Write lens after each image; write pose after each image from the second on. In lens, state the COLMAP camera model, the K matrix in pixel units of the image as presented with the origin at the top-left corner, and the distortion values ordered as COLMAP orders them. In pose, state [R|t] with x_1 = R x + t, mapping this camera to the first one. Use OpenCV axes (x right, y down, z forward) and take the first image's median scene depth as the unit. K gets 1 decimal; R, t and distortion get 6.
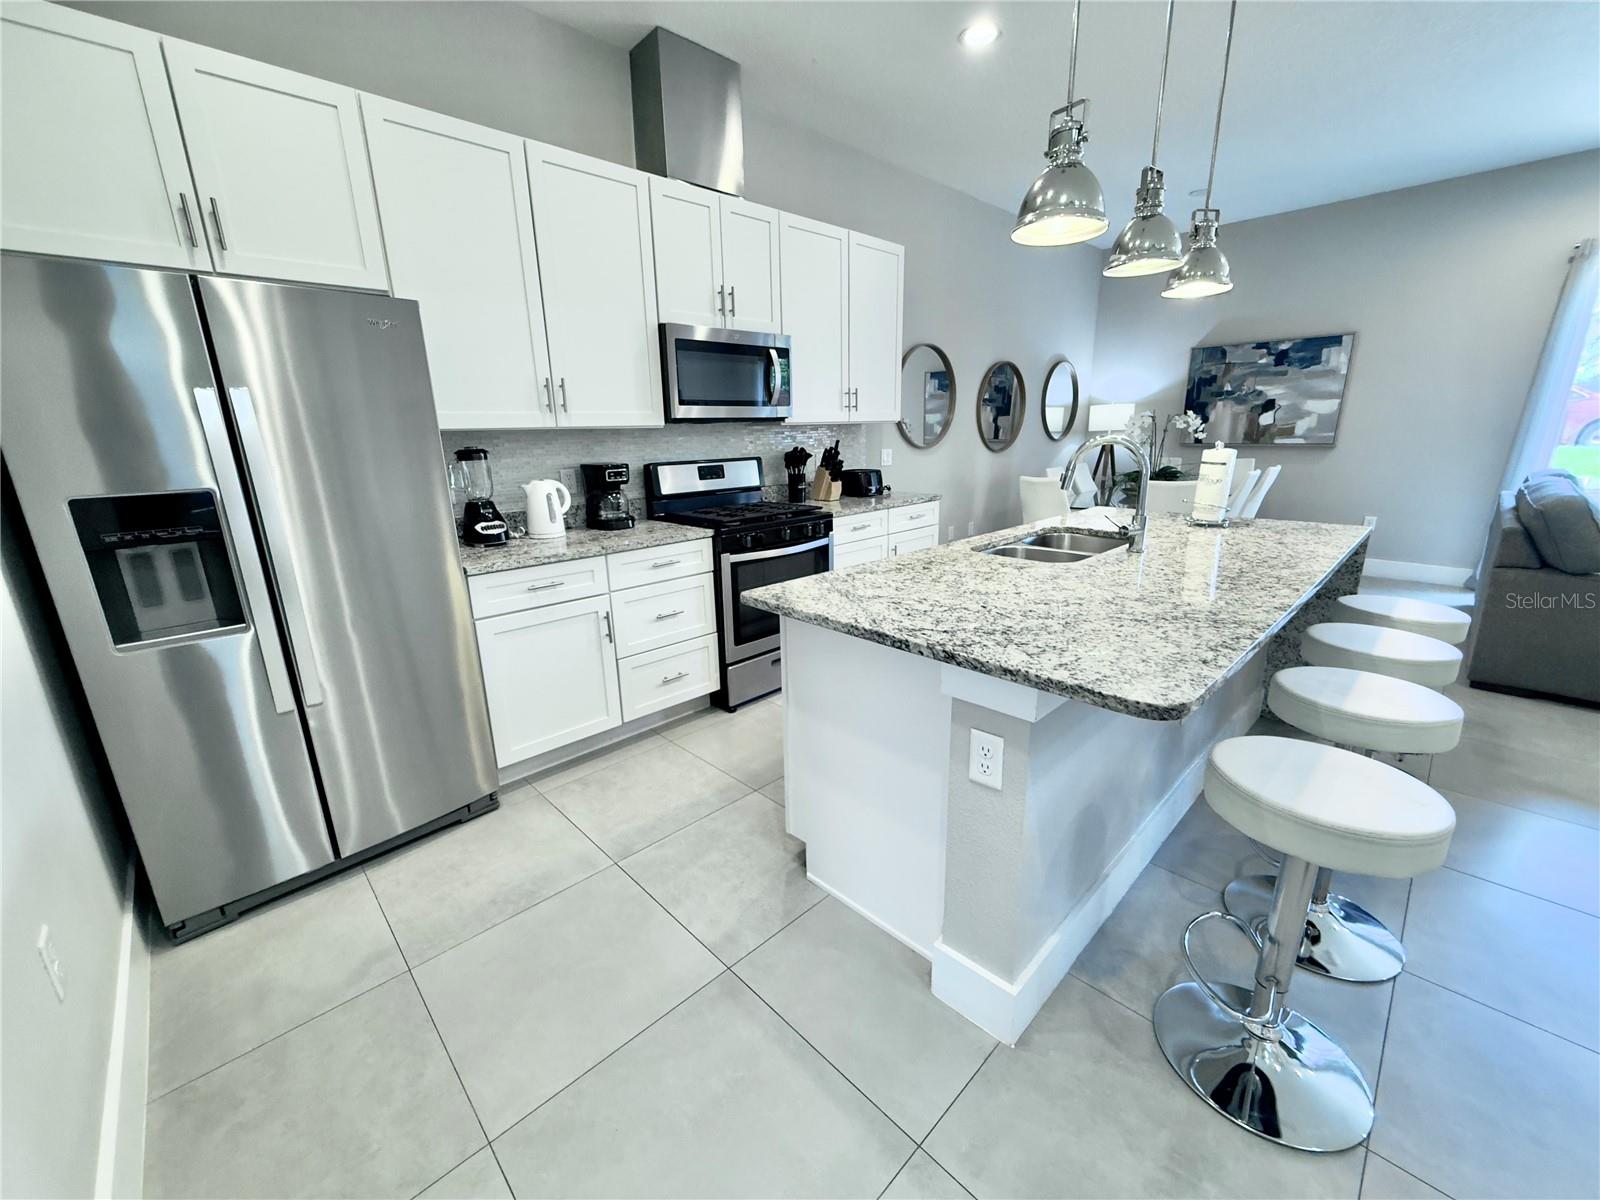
lens RADIAL K [[641.8, 0, 801.3], [0, 641.8, 601.0], [0, 0, 1]] dist [-0.000175, 0.000677]
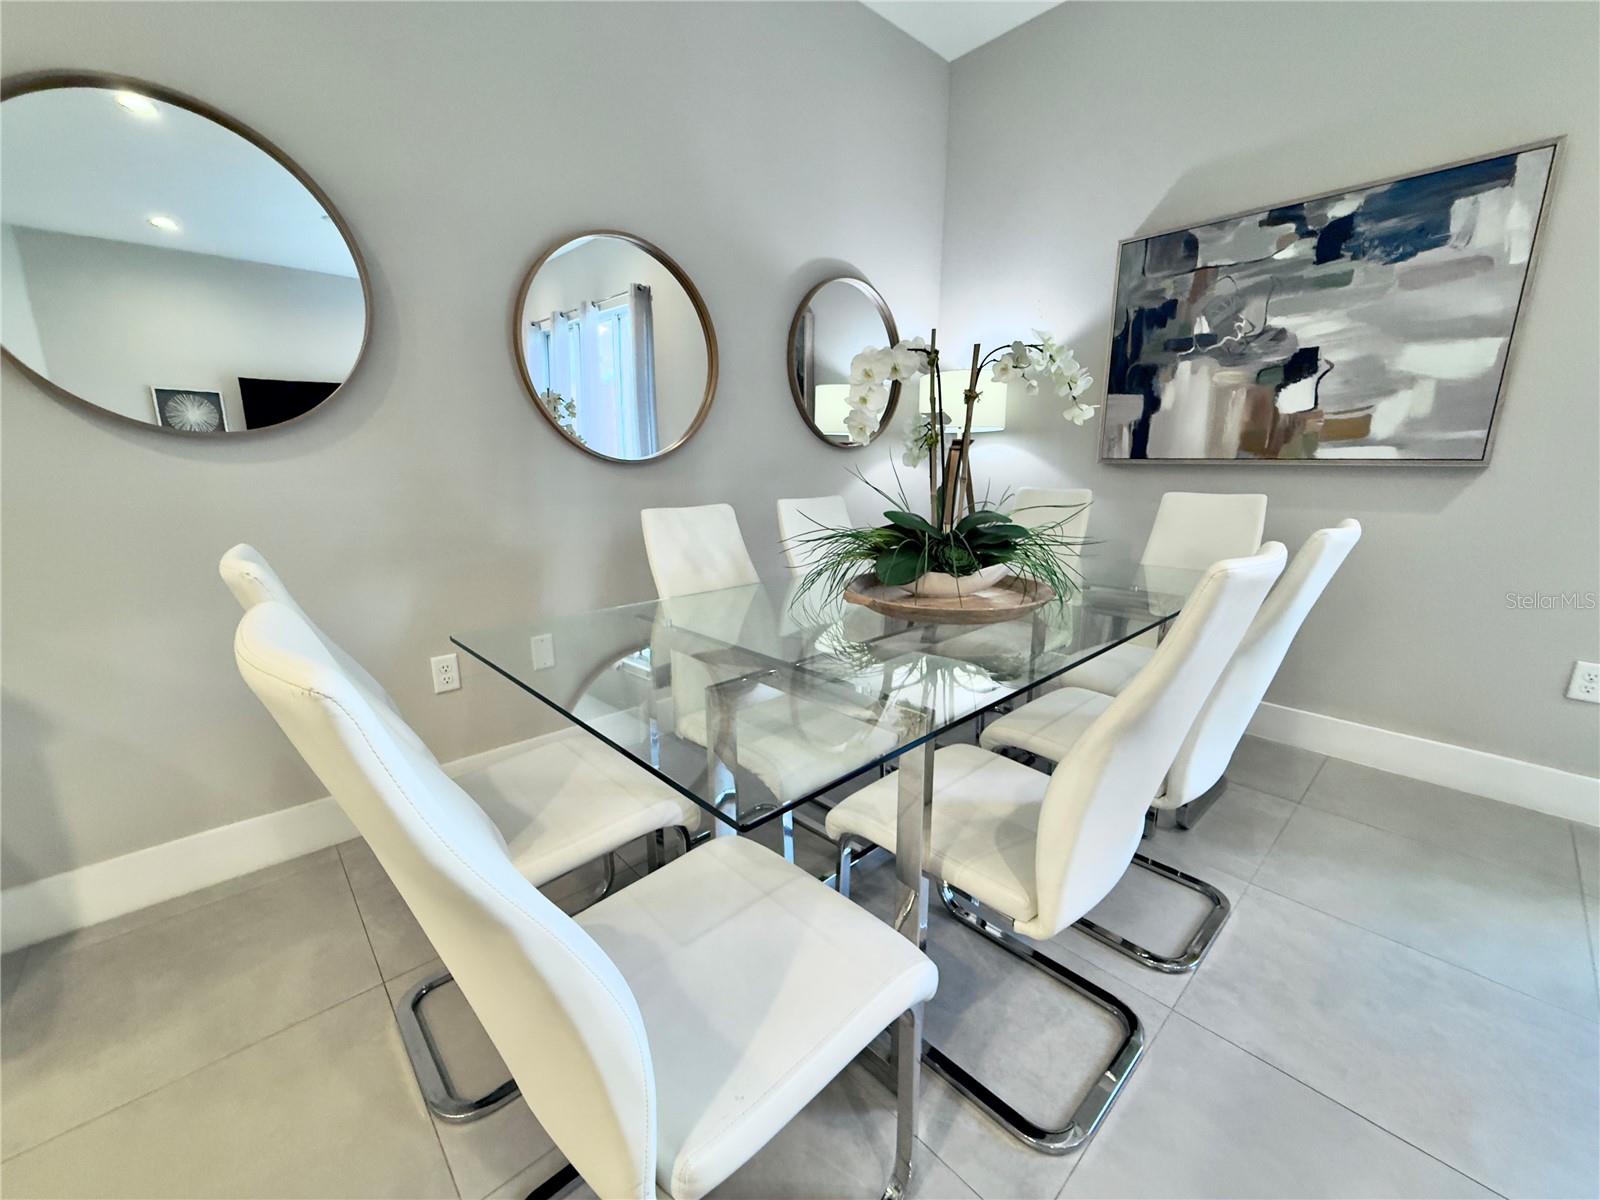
lens RADIAL K [[641.8, 0, 800.3], [0, 641.8, 599.9], [0, 0, 1]] dist [-0.000175, 0.000677]
pose [[0.999483, 0.024234, -0.021139, 0.433074], [-0.025098, 0.998819, -0.041606, -0.134946], [0.020106, 0.042115, 0.998910, 0.607354]]
